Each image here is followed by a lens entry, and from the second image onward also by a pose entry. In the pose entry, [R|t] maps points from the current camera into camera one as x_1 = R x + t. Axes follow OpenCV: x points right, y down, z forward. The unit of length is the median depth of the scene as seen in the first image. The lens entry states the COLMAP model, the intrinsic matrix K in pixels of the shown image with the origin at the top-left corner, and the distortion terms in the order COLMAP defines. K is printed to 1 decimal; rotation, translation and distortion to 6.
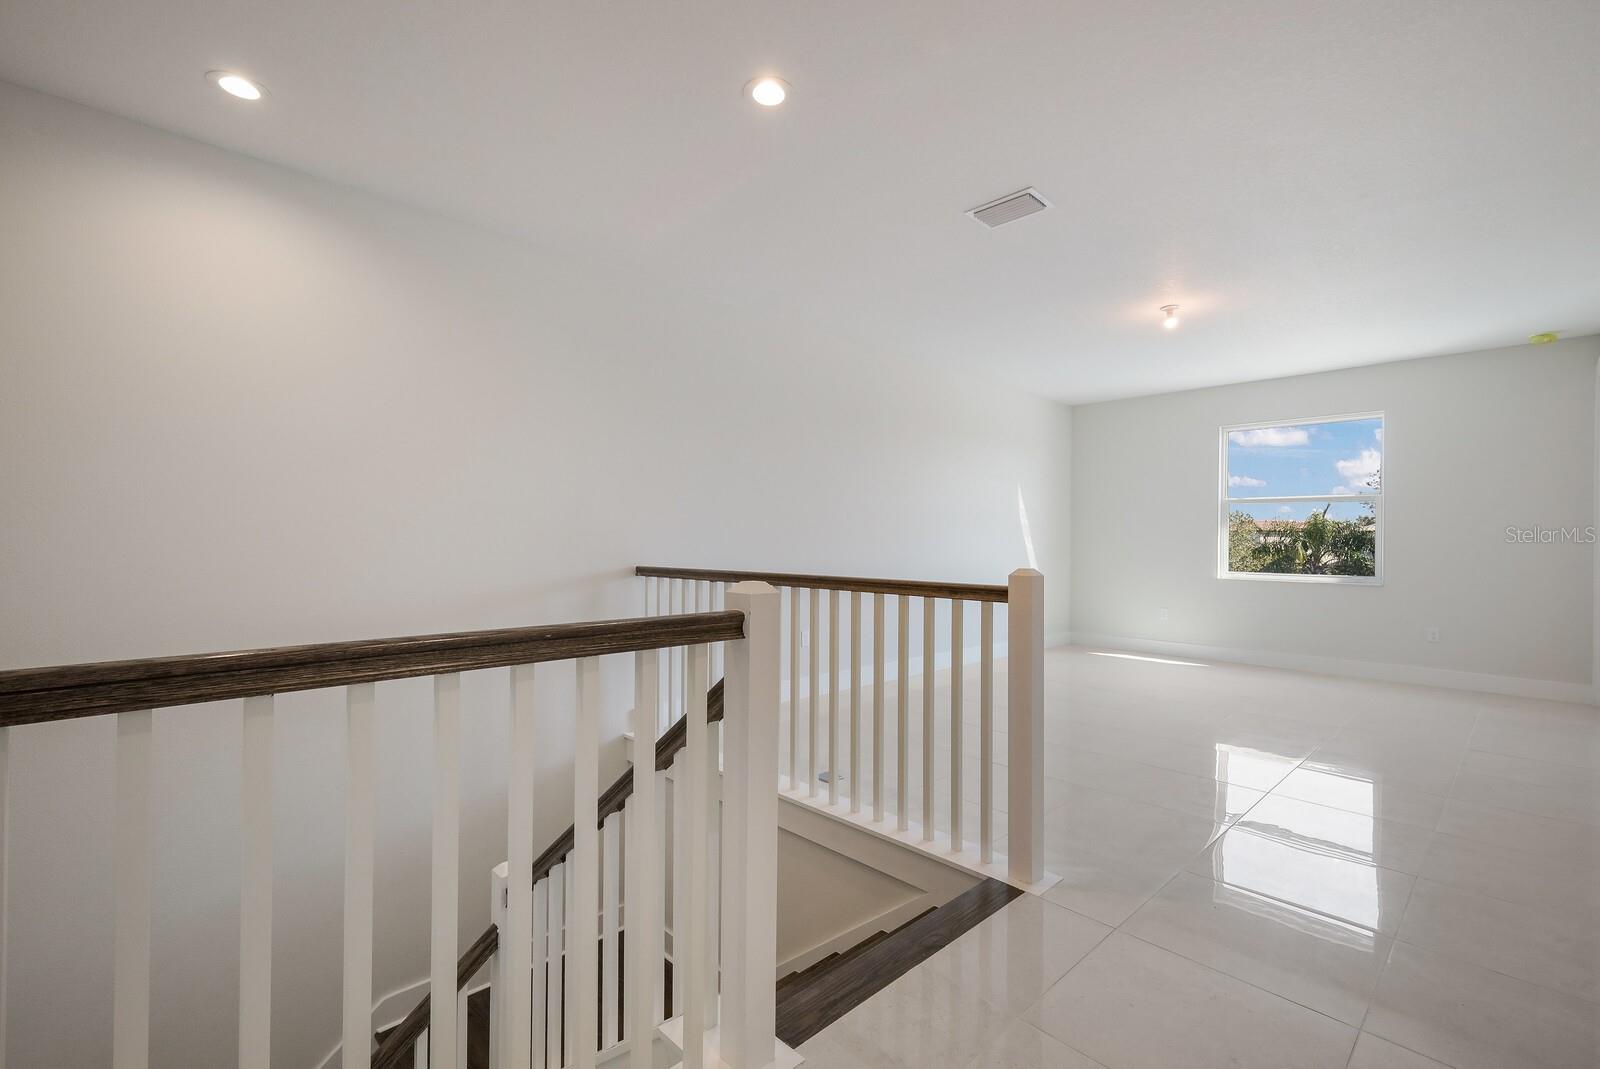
lens RADIAL K [[695.8, 0, 799.5], [0, 695.8, 539.0], [0, 0, 1]] dist [0.002226, -0.000674]
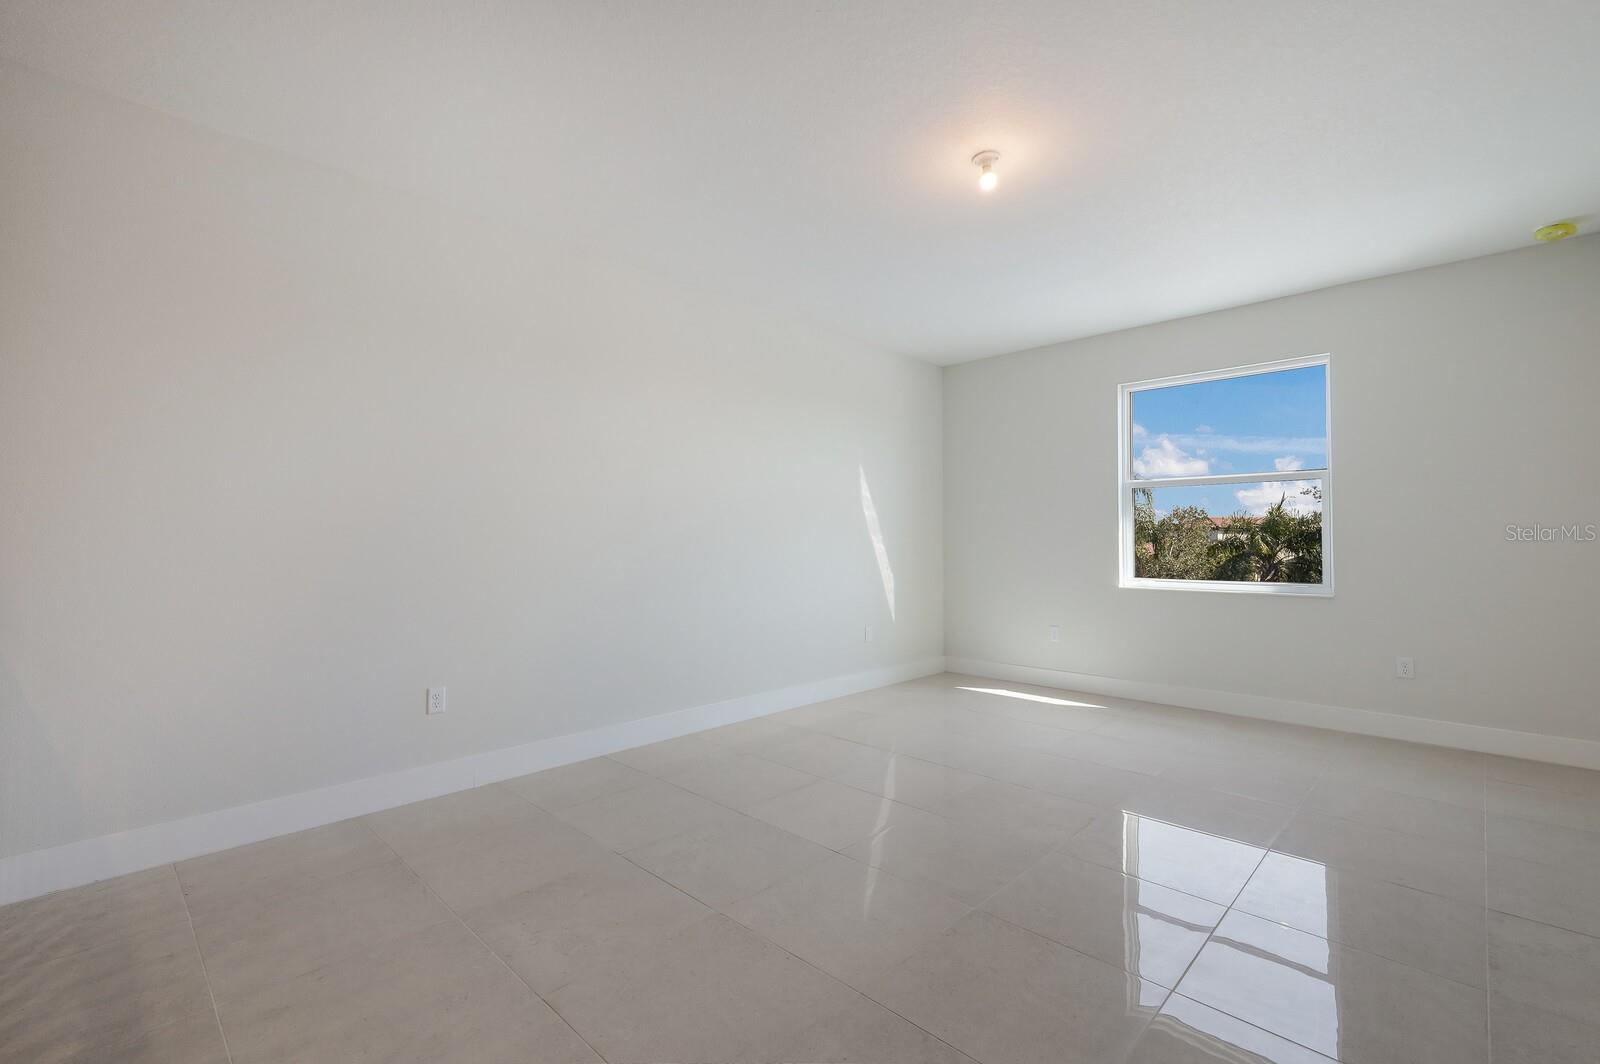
lens RADIAL K [[695.8, 0, 800.1], [0, 695.8, 529.0], [0, 0, 1]] dist [0.002226, -0.000674]
pose [[0.999176, -0.008325, 0.039713, 0.226561], [0.008936, 0.999844, -0.015249, 0.002097], [-0.039579, 0.015592, 0.999095, 0.265406]]
